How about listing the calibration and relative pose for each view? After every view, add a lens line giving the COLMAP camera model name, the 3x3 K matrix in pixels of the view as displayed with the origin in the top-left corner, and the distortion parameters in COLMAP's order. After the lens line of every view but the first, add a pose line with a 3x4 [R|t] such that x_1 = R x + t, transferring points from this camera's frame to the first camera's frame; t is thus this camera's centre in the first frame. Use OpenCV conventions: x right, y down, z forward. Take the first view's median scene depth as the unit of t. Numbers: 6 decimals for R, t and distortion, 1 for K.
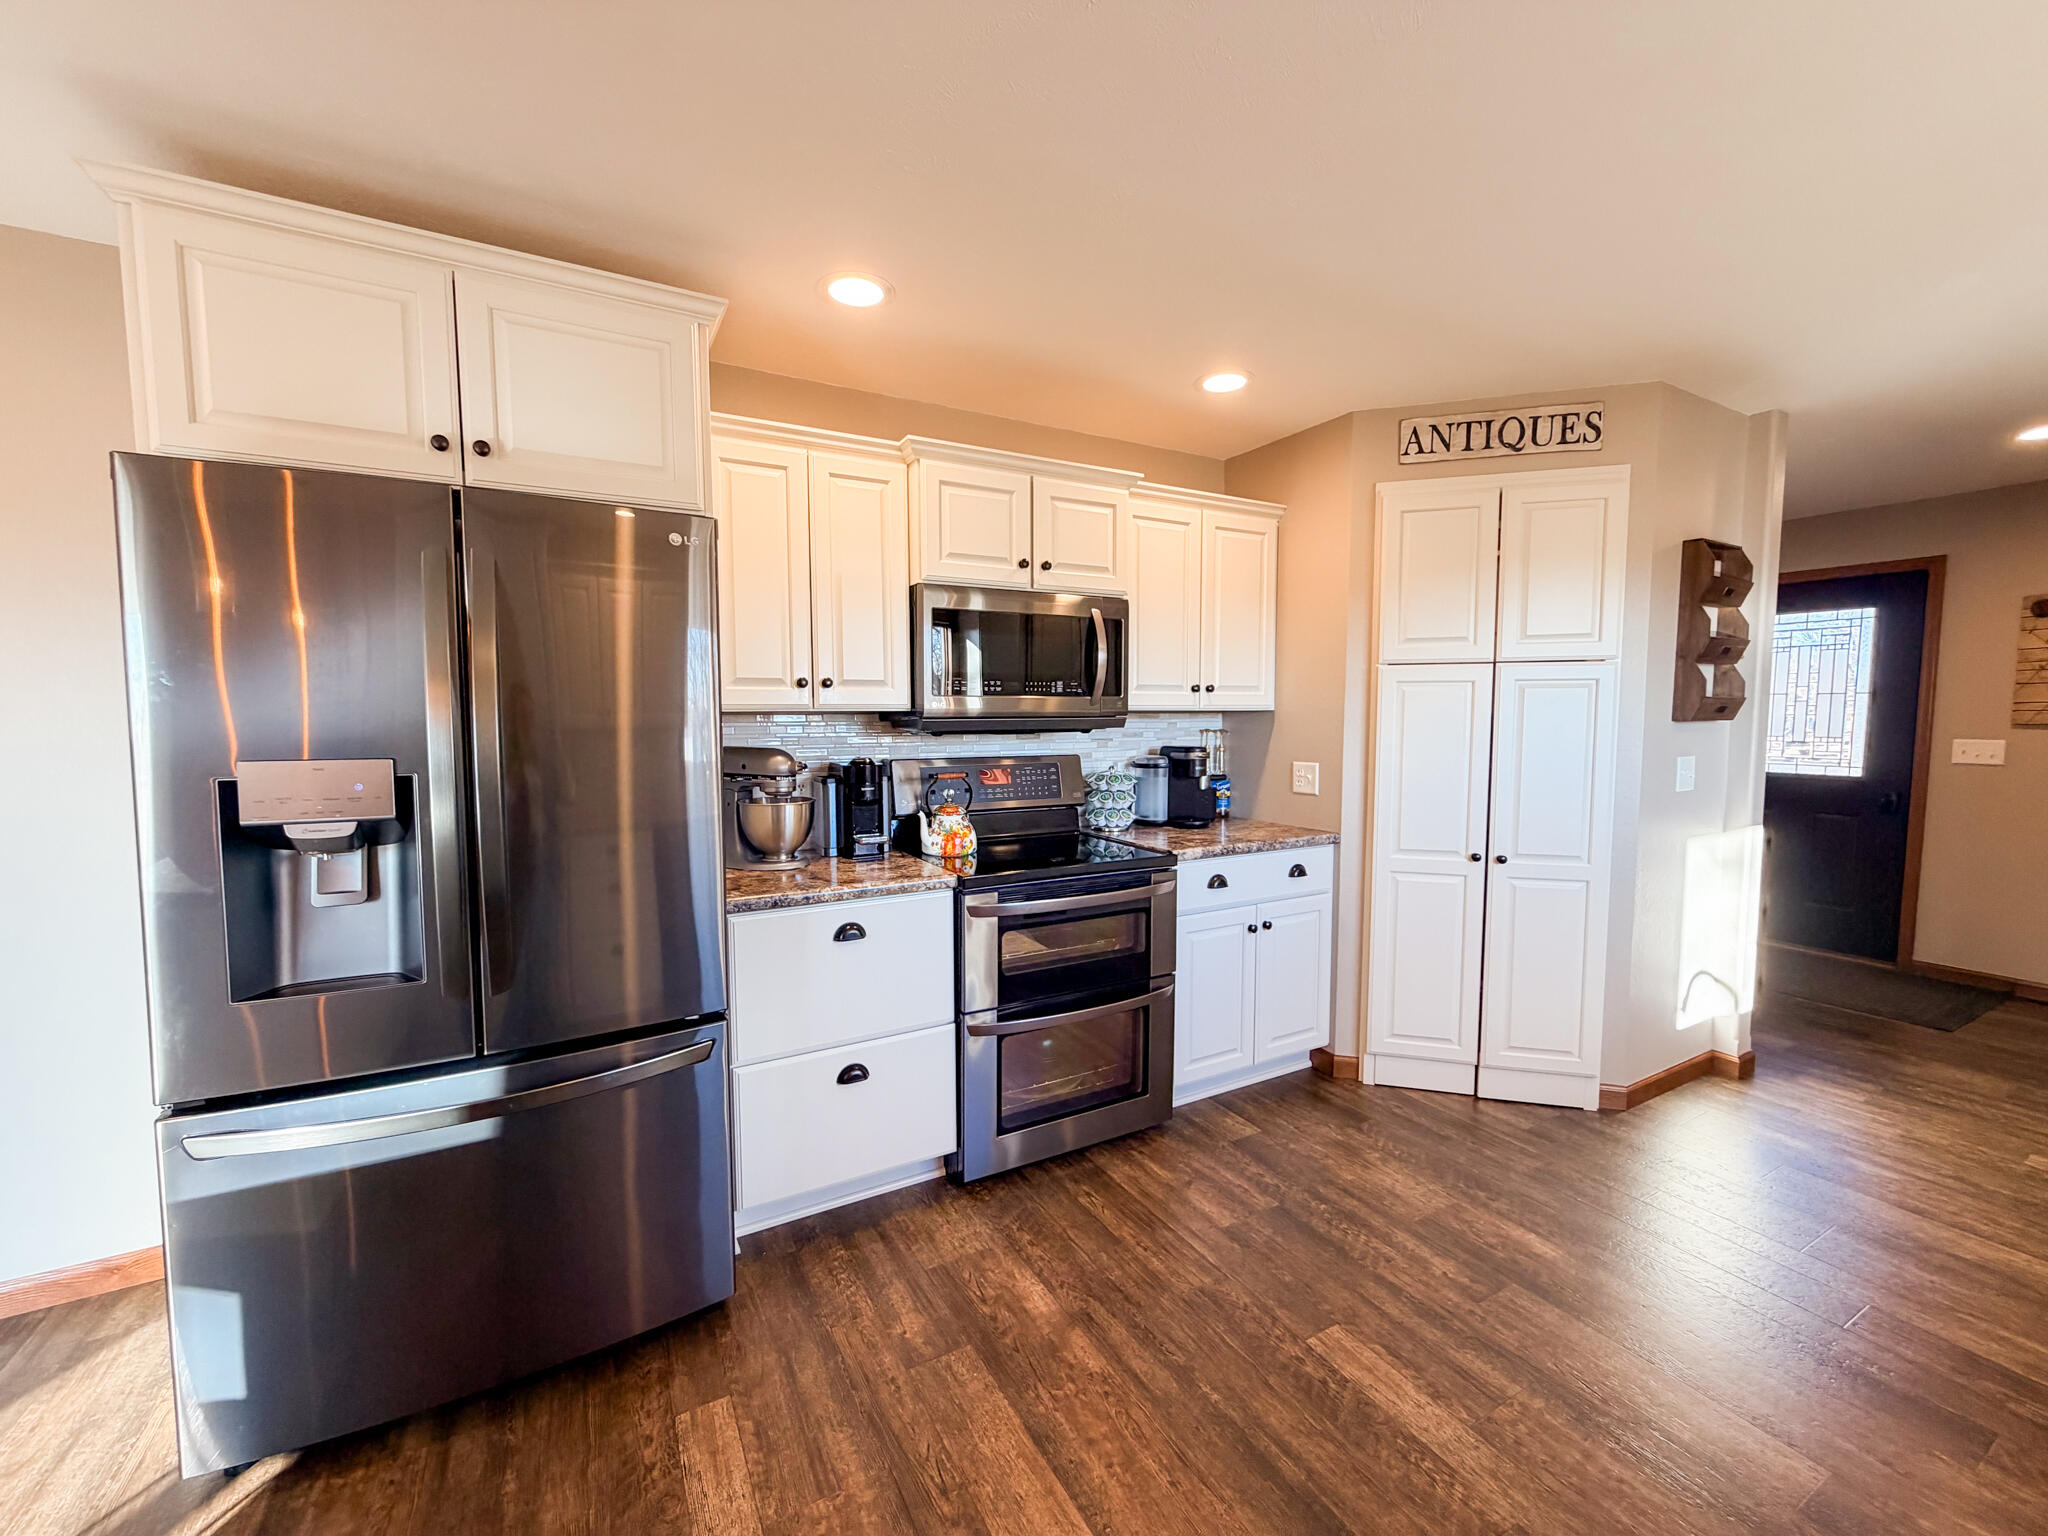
lens RADIAL K [[817.8, 0, 1016.9], [0, 817.8, 770.8], [0, 0, 1]] dist [0.000720, -0.000150]
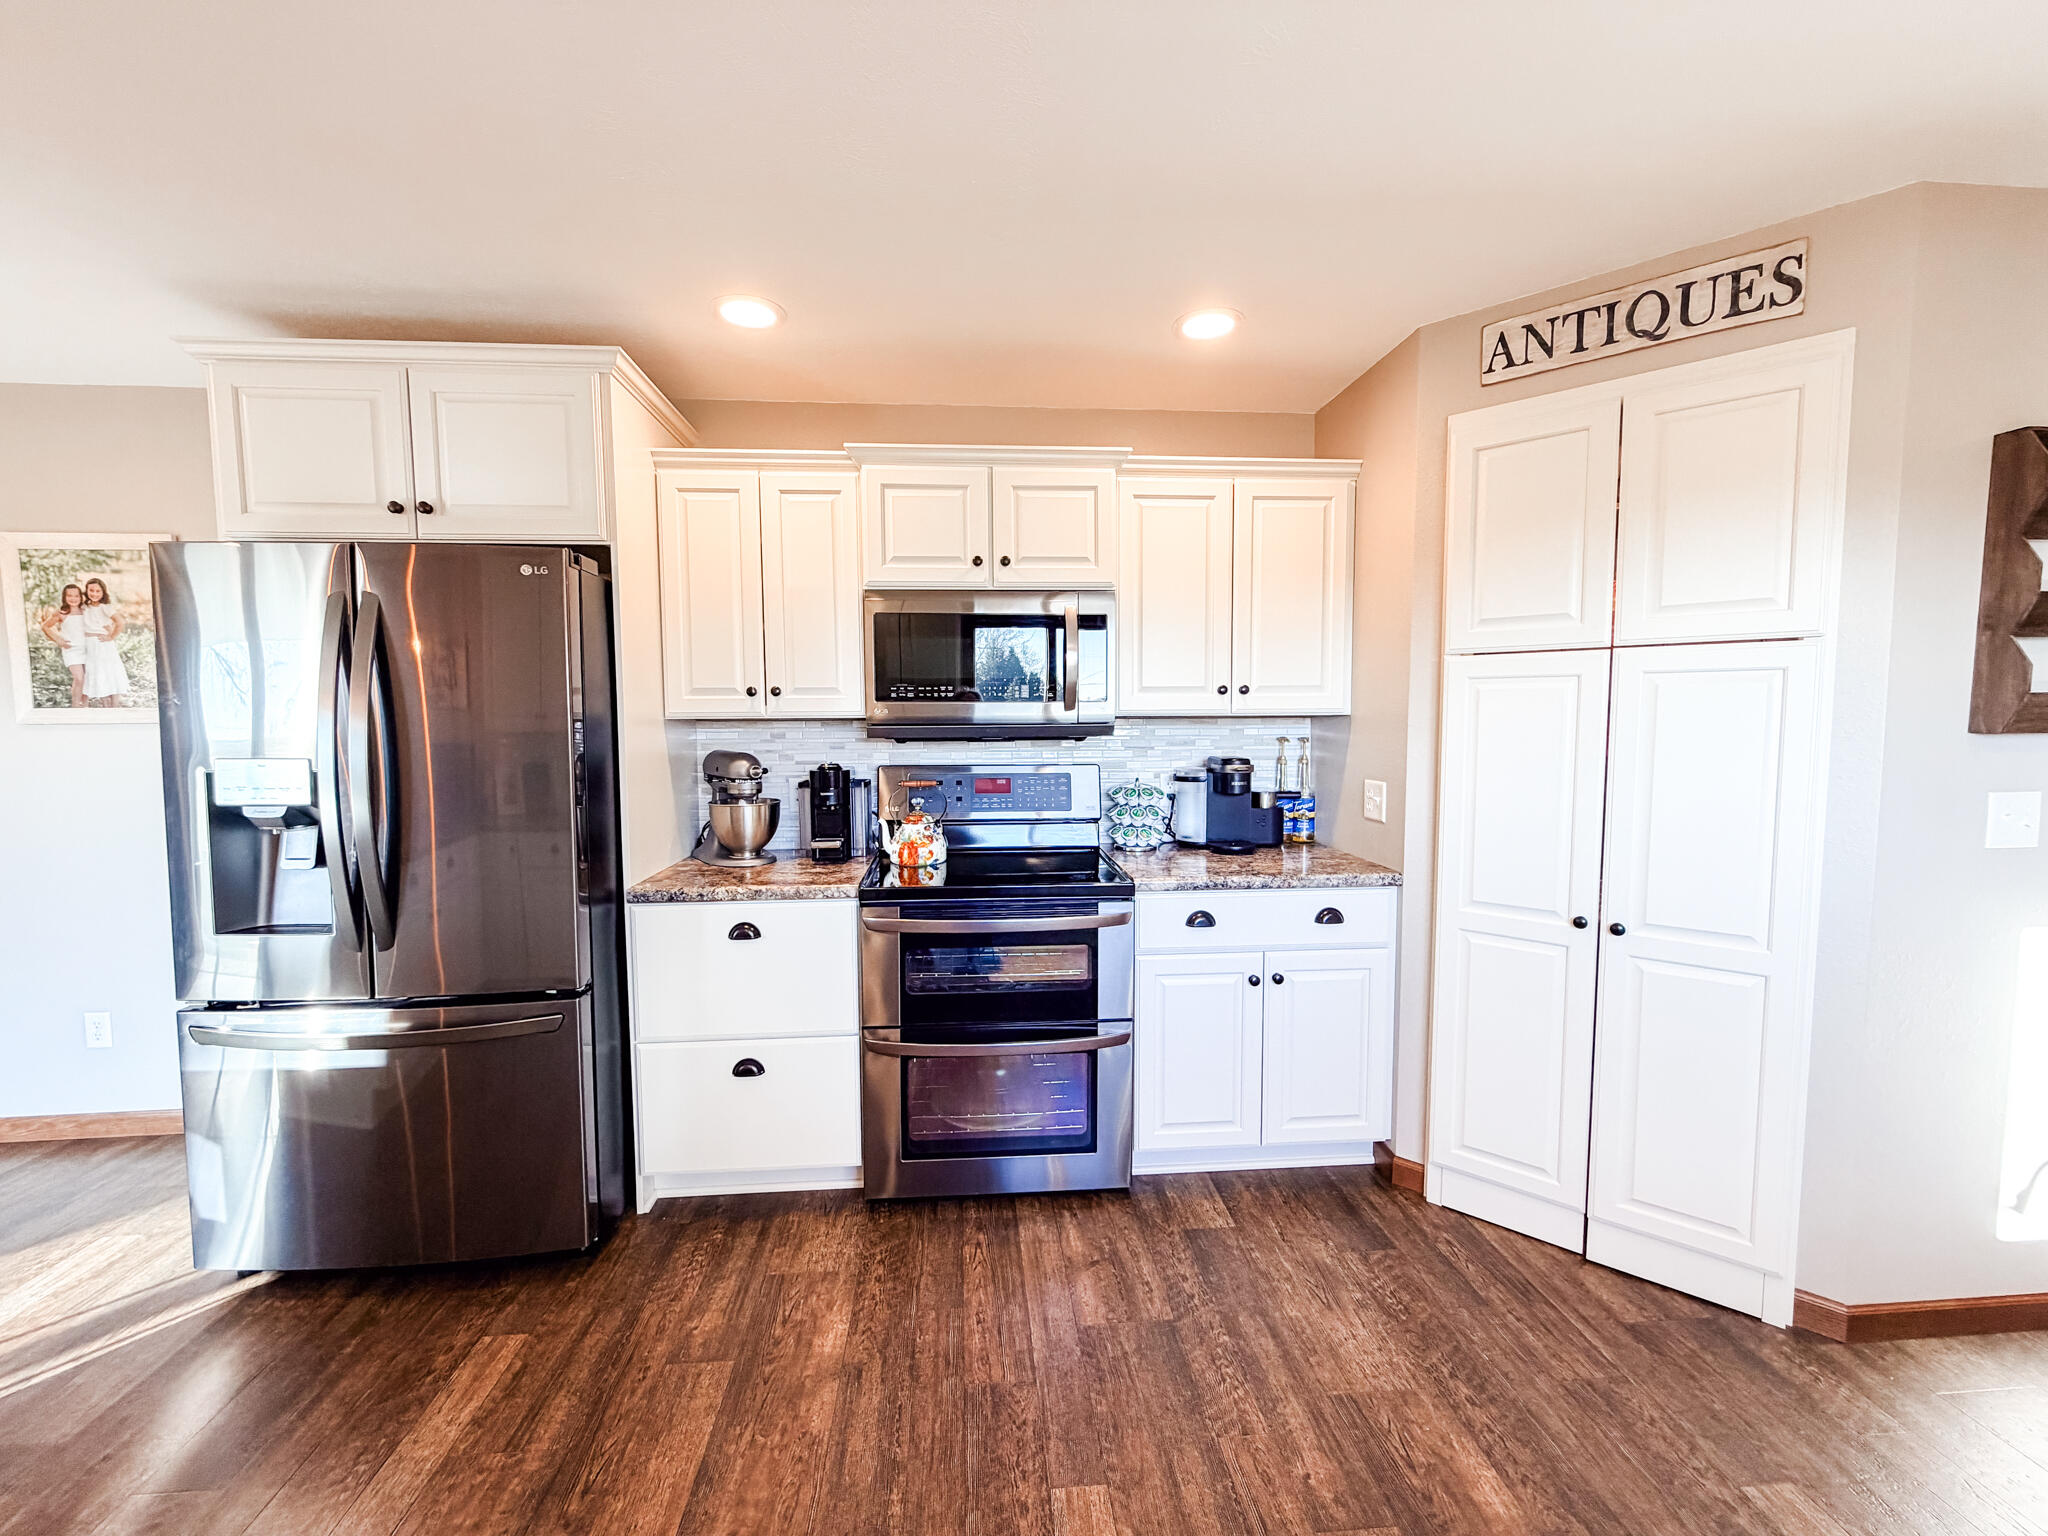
lens RADIAL K [[817.8, 0, 1018.0], [0, 817.8, 770.5], [0, 0, 1]] dist [0.000720, -0.000150]
pose [[0.910035, 0.026733, -0.413669, 0.407327], [-0.026299, 0.999631, 0.006745, -0.018218], [0.413697, 0.004741, 0.910402, 0.148756]]
